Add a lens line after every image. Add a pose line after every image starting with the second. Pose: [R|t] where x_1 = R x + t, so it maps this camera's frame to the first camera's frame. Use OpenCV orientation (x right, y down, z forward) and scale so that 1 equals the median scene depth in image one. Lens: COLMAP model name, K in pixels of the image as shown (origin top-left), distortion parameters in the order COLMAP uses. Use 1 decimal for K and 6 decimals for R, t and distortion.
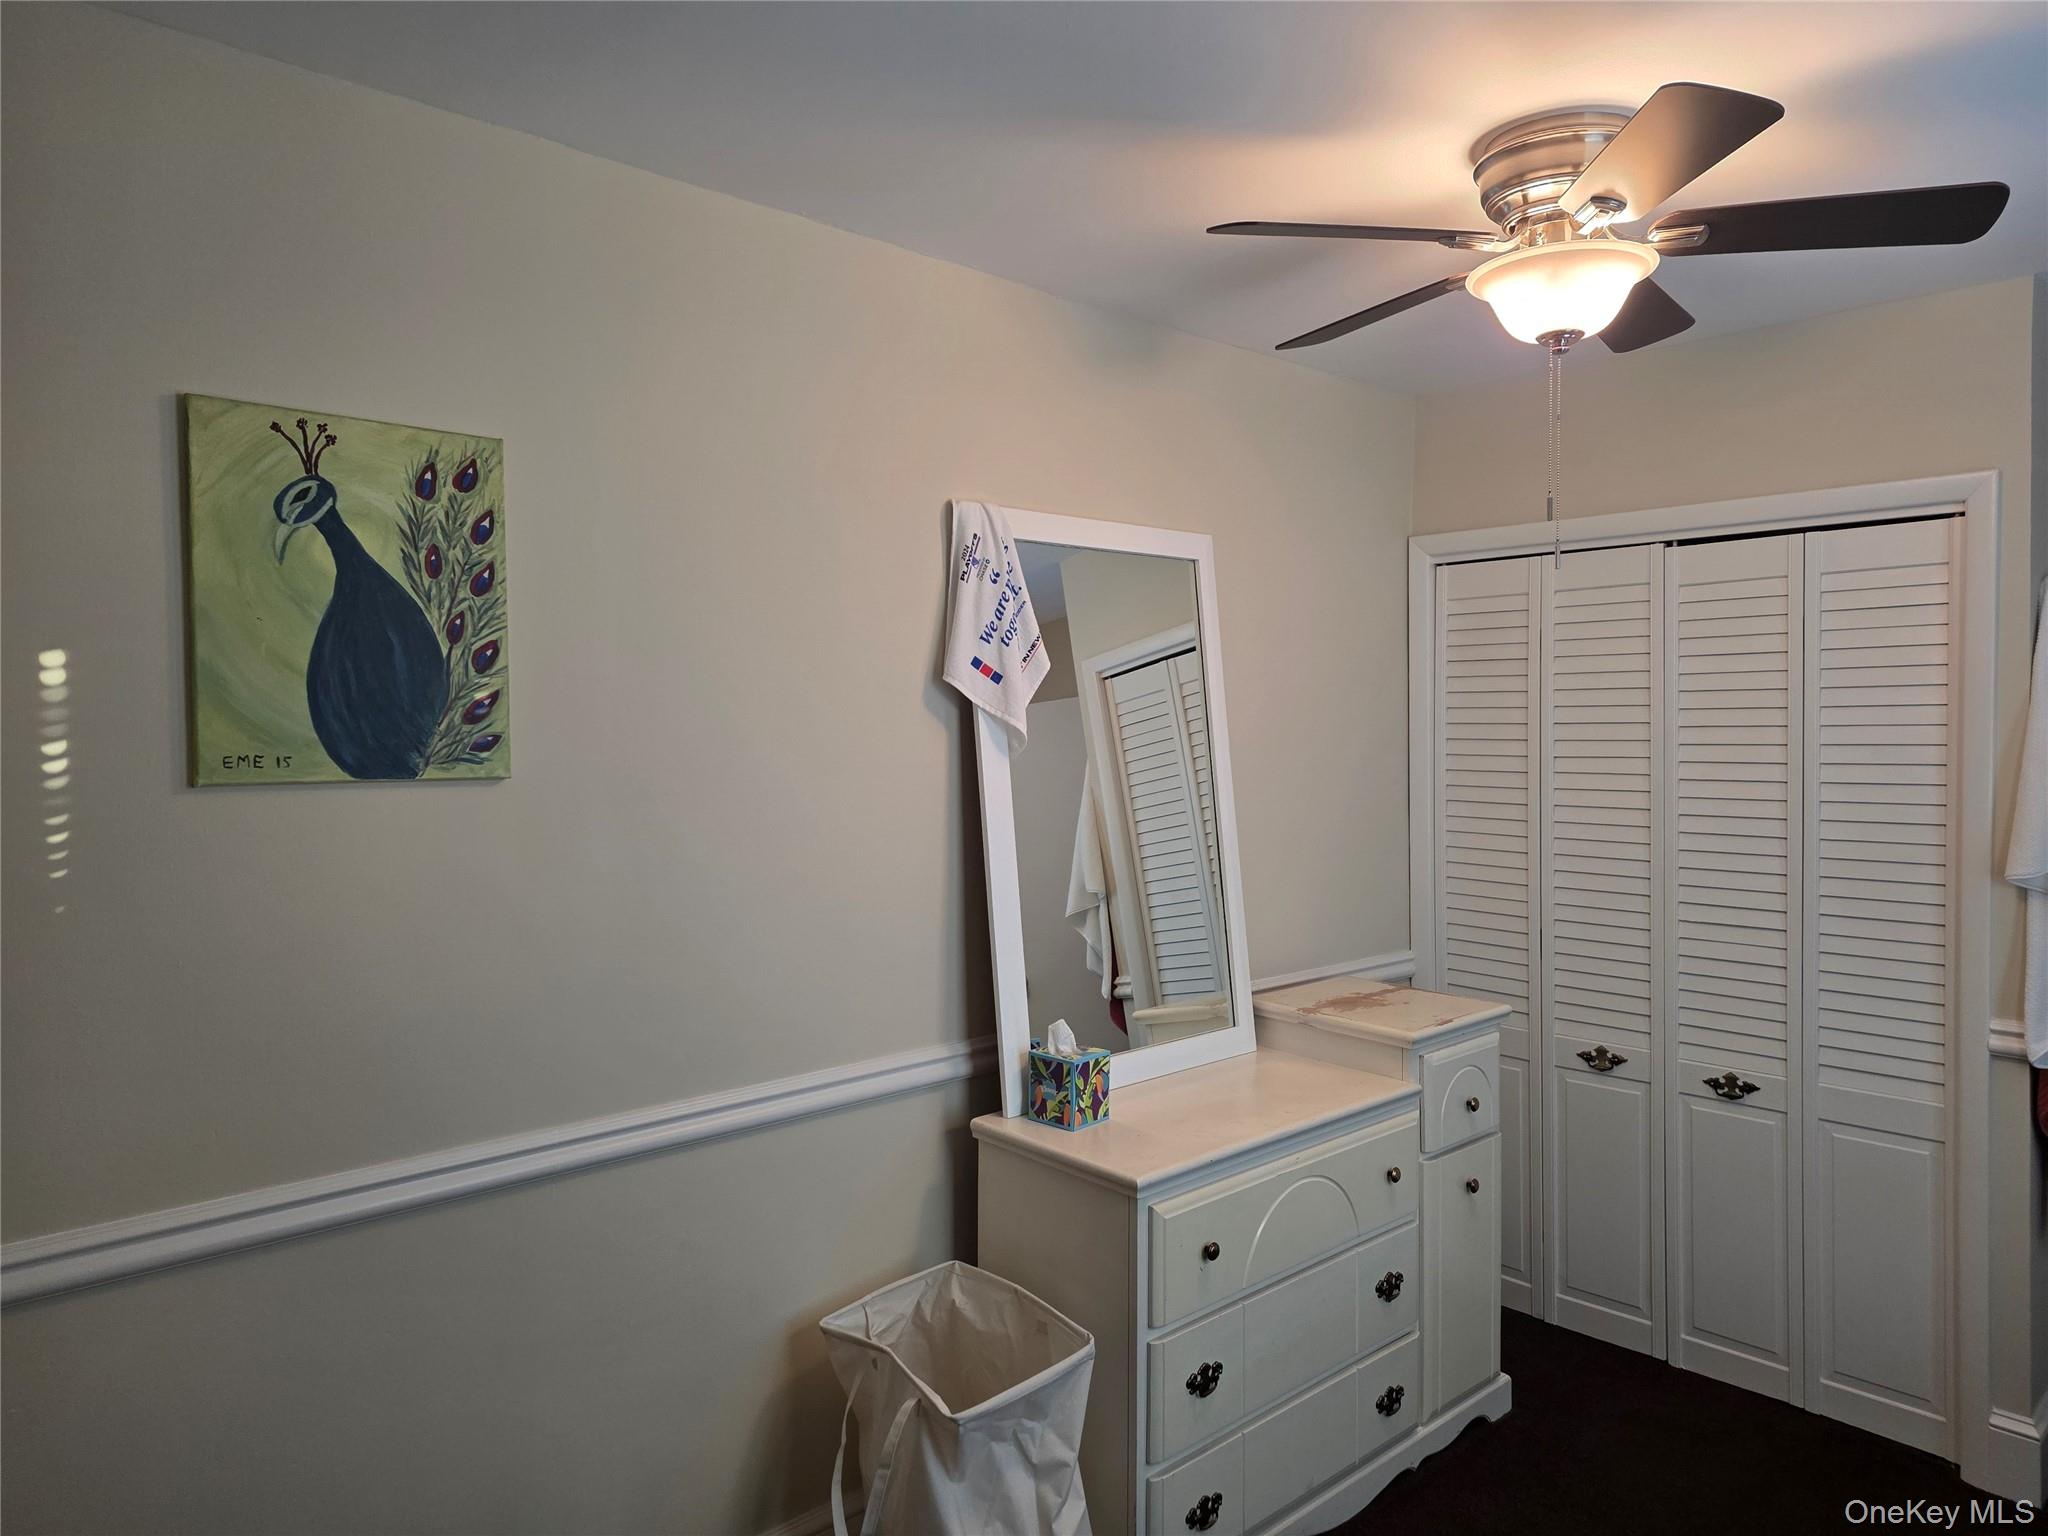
lens RADIAL K [[1351.9, 0, 1025.7], [0, 1351.9, 768.7], [0, 0, 1]] dist [0.075857, -0.092672]
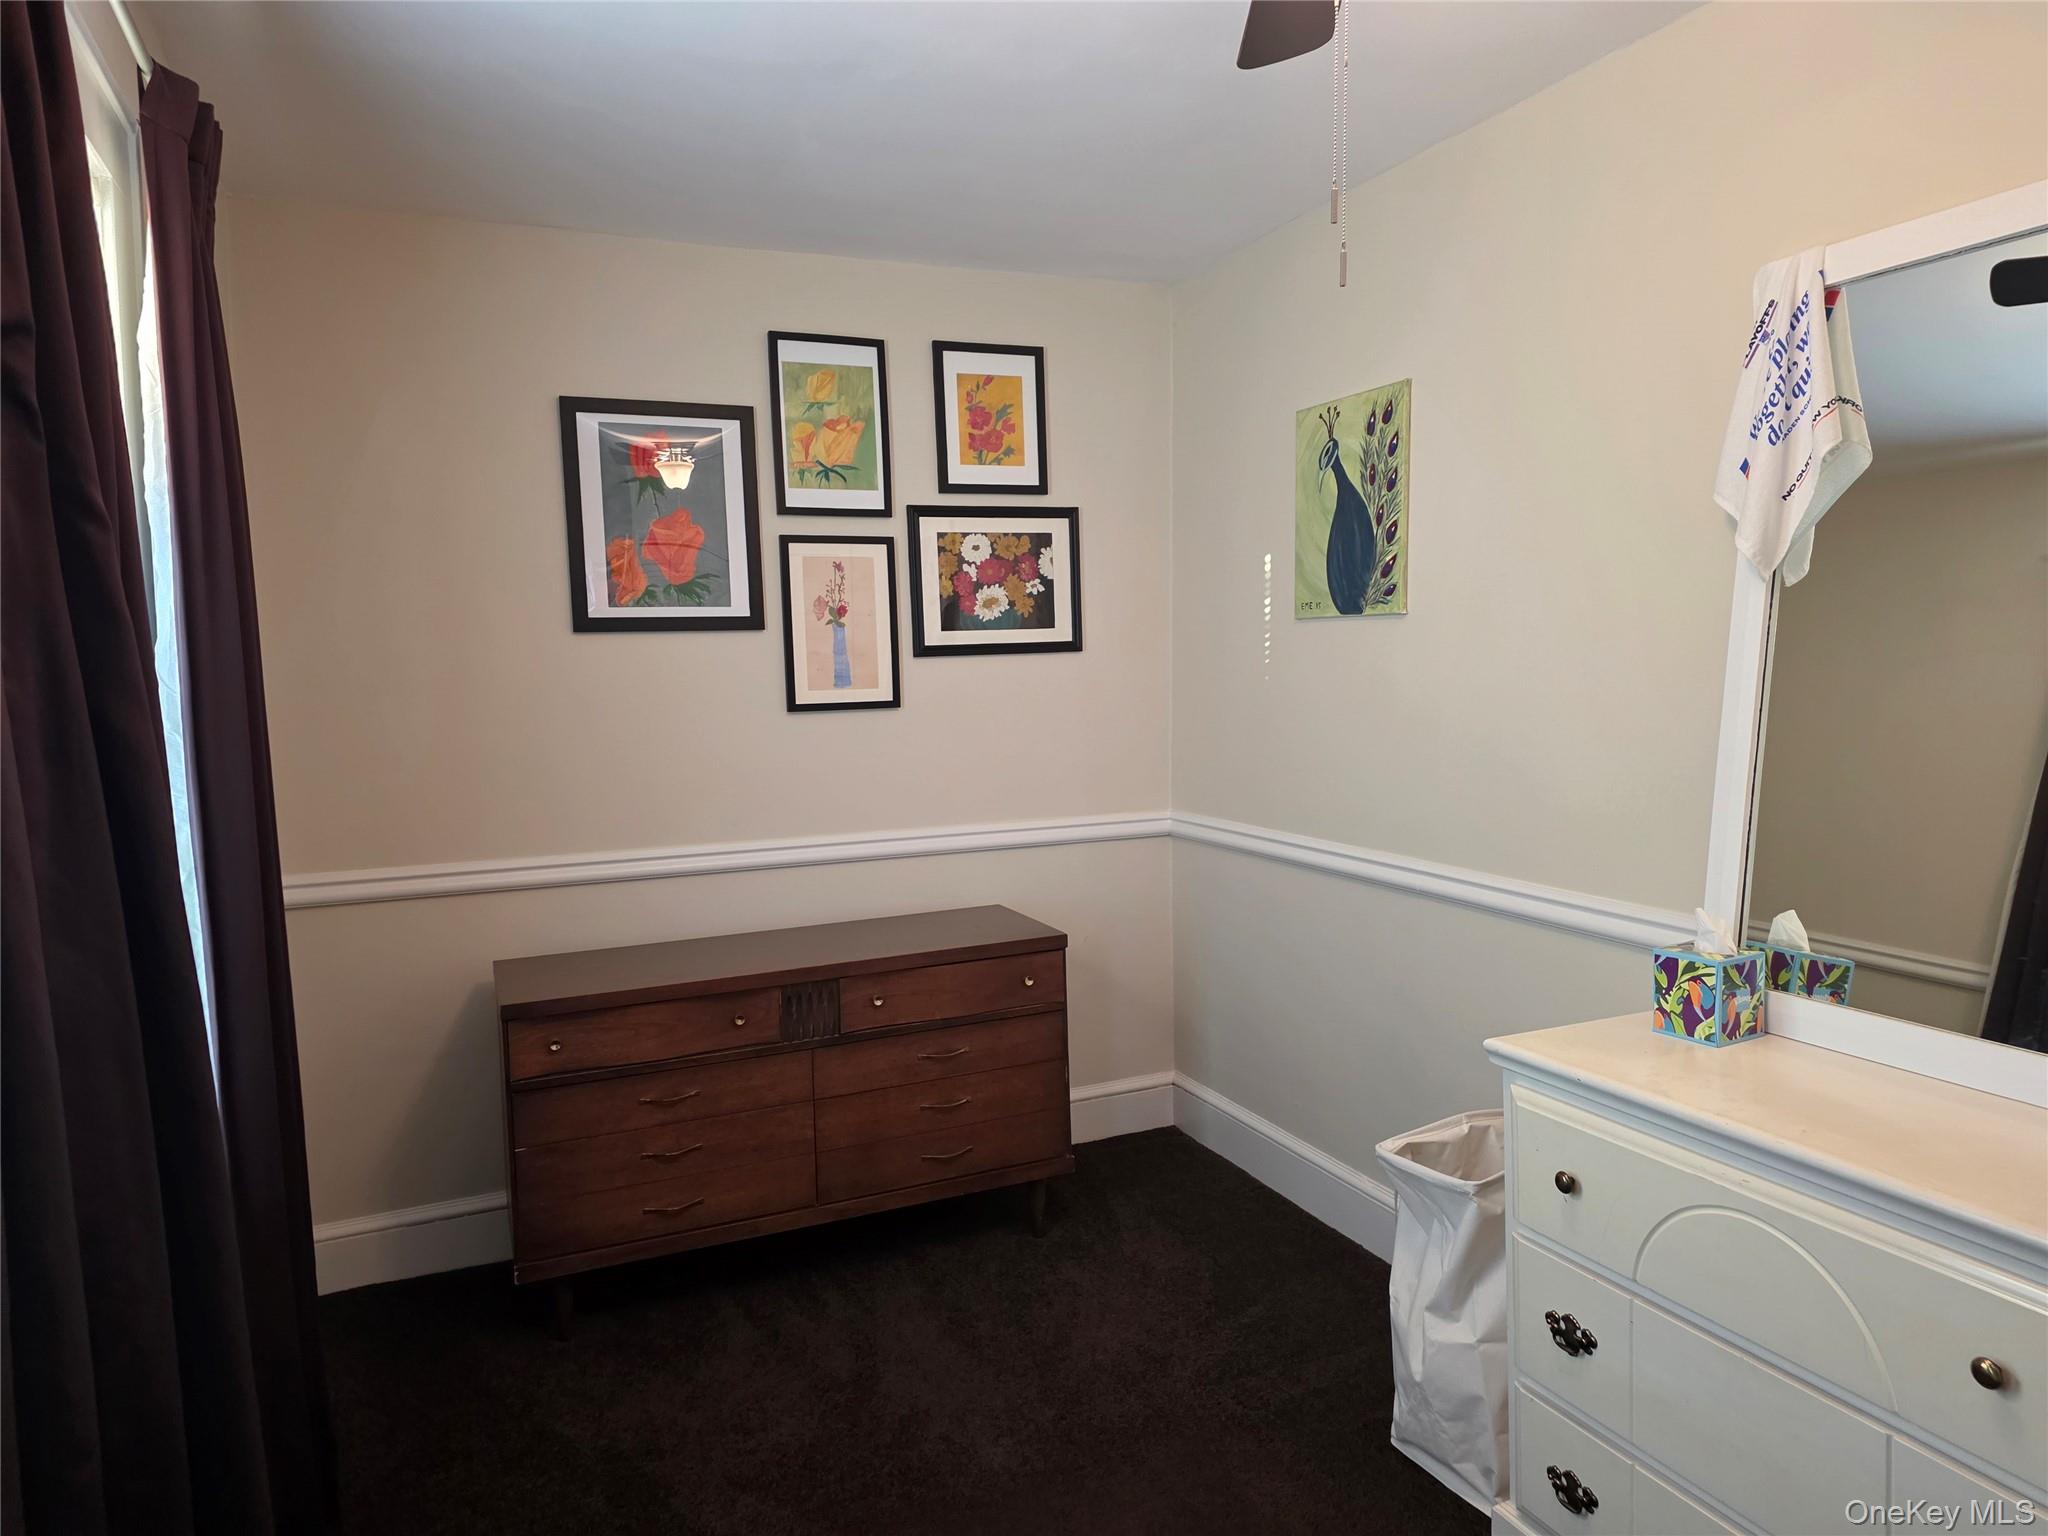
lens RADIAL K [[1351.9, 0, 1025.7], [0, 1351.9, 768.7], [0, 0, 1]] dist [0.075857, -0.092672]
pose [[-0.333573, 0.088641, -0.938548, 1.194117], [-0.009459, 0.995205, 0.097354, 0.035818], [0.942677, 0.041352, -0.331135, 1.155343]]
